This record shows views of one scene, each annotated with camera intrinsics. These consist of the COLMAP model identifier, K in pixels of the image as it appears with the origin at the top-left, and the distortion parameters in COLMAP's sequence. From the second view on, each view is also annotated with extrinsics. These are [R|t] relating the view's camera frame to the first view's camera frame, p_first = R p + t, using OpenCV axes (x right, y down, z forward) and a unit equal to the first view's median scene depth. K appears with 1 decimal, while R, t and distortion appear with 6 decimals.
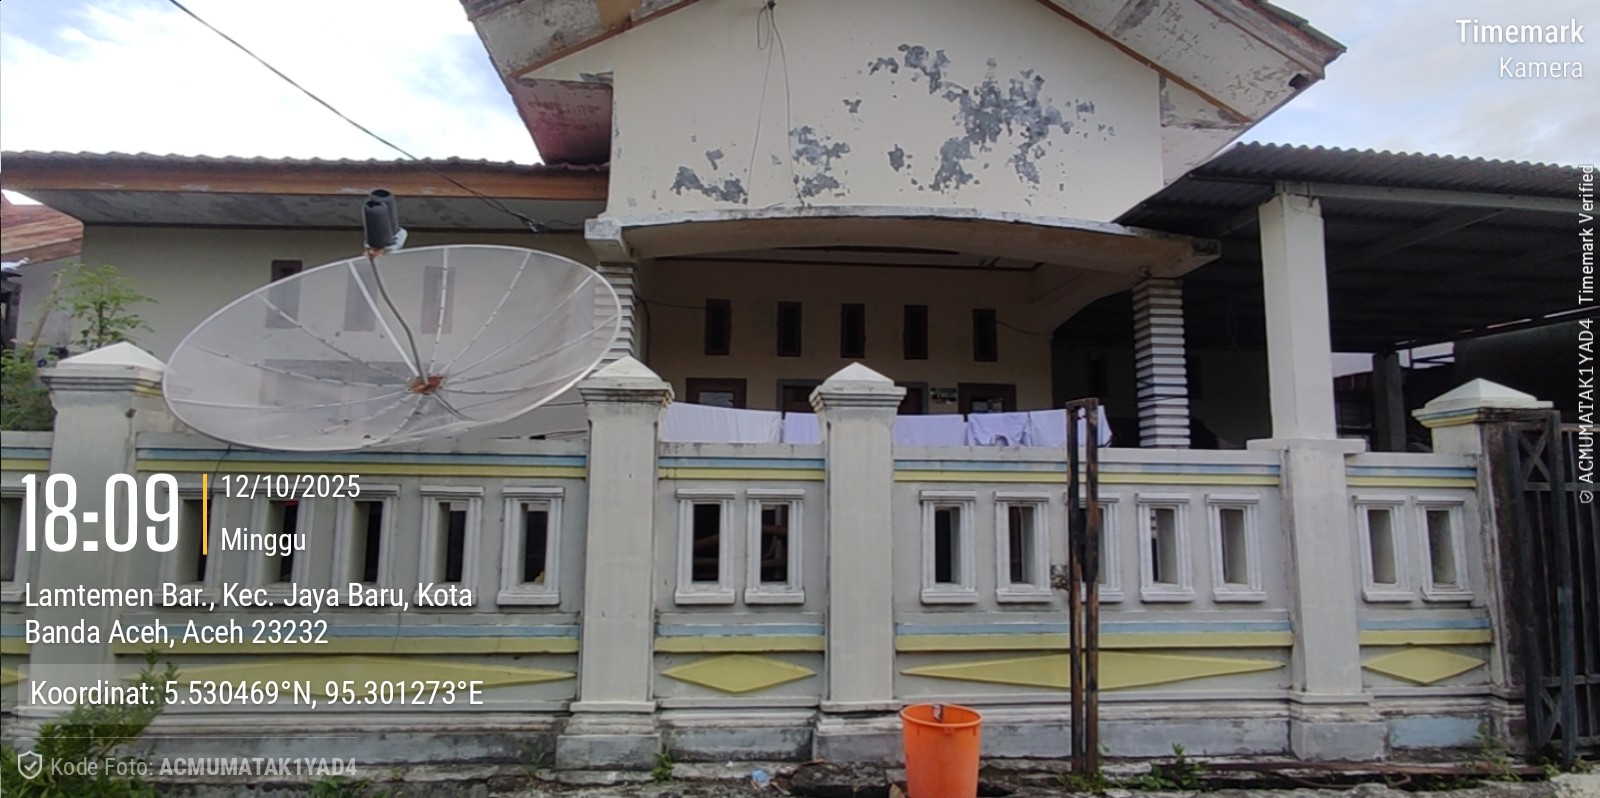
lens RADIAL K [[753.3, 0, 791.2], [0, 753.3, 407.0], [0, 0, 1]] dist [-0.000198, -0.002858]
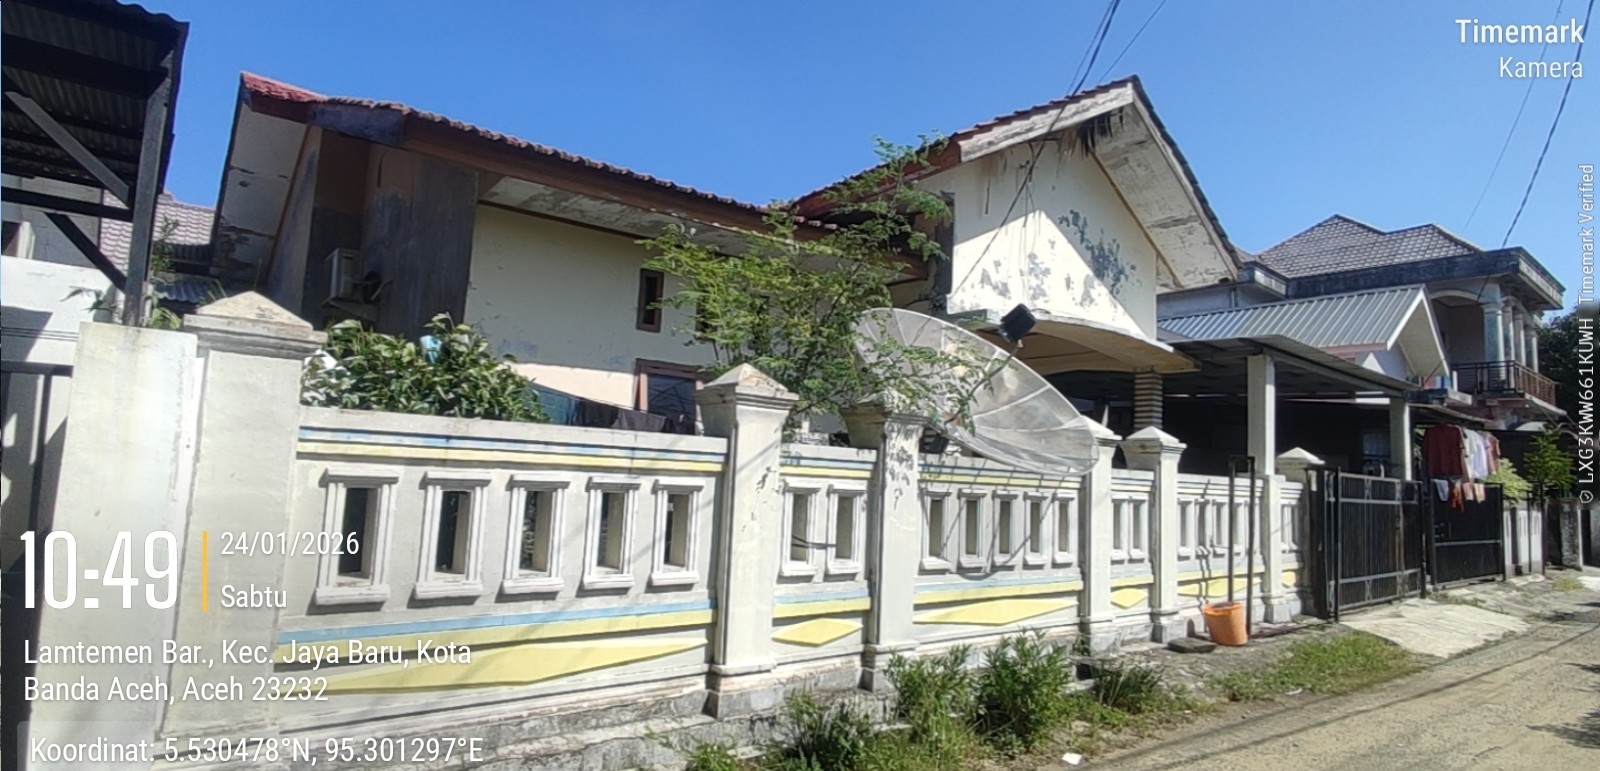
lens RADIAL K [[821.3, 0, 785.3], [0, 821.3, 394.7], [0, 0, 1]] dist [-0.003343, -0.003319]
pose [[0.829613, 0.080895, 0.552447, -1.300210], [-0.091653, 0.995757, -0.008173, -0.028047], [-0.550764, -0.043853, 0.833508, -0.120119]]
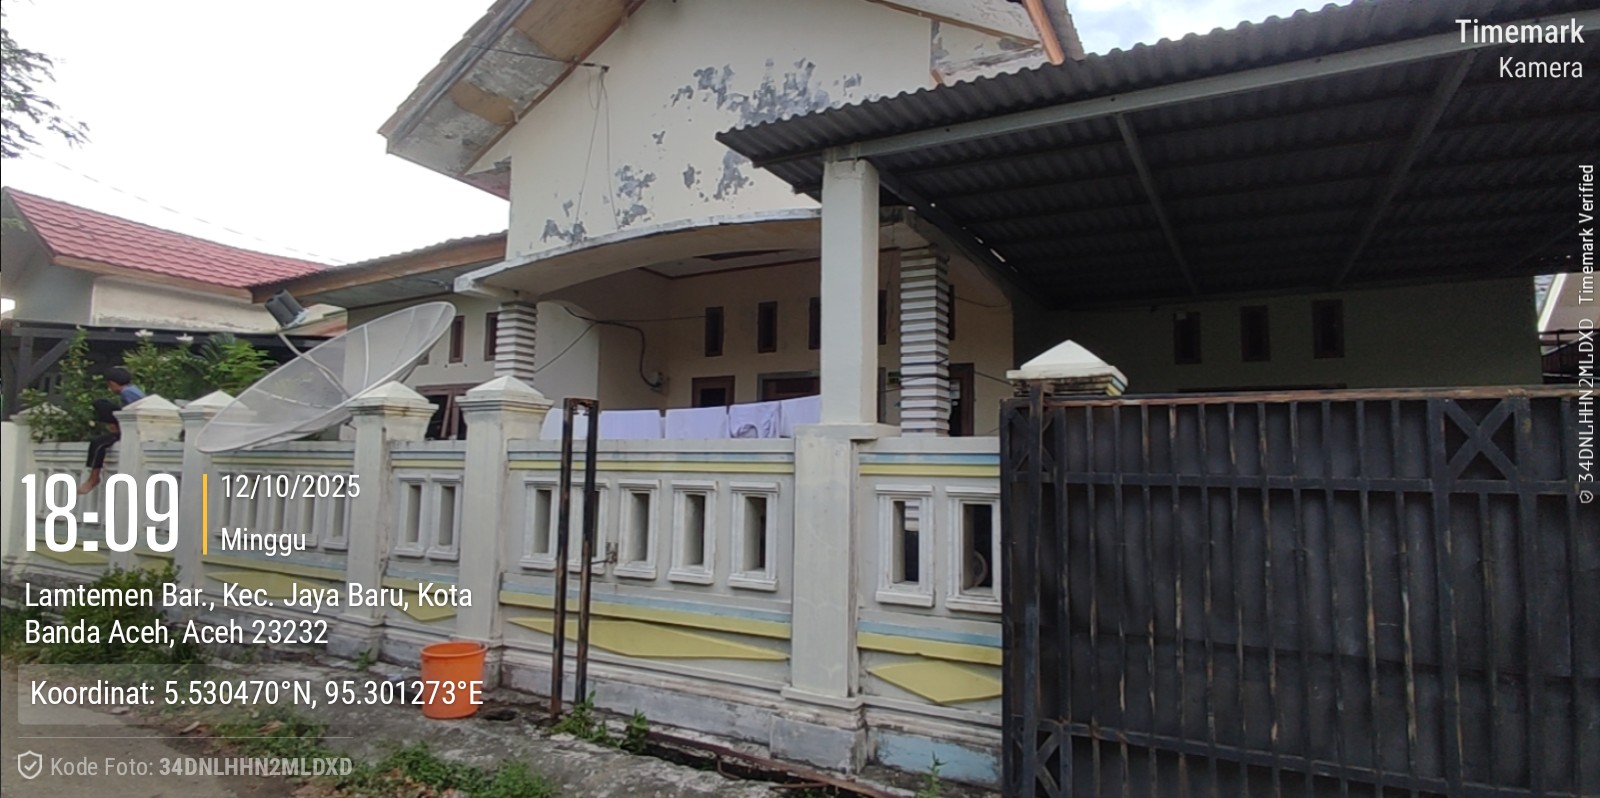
lens RADIAL K [[818.6, 0, 794.2], [0, 818.6, 392.1], [0, 0, 1]] dist [-0.000665, -0.003473]
pose [[0.829300, -0.053131, -0.556272, 0.923891], [0.047633, 0.998568, -0.024364, 0.019528], [0.556770, -0.006292, 0.830643, 0.094632]]
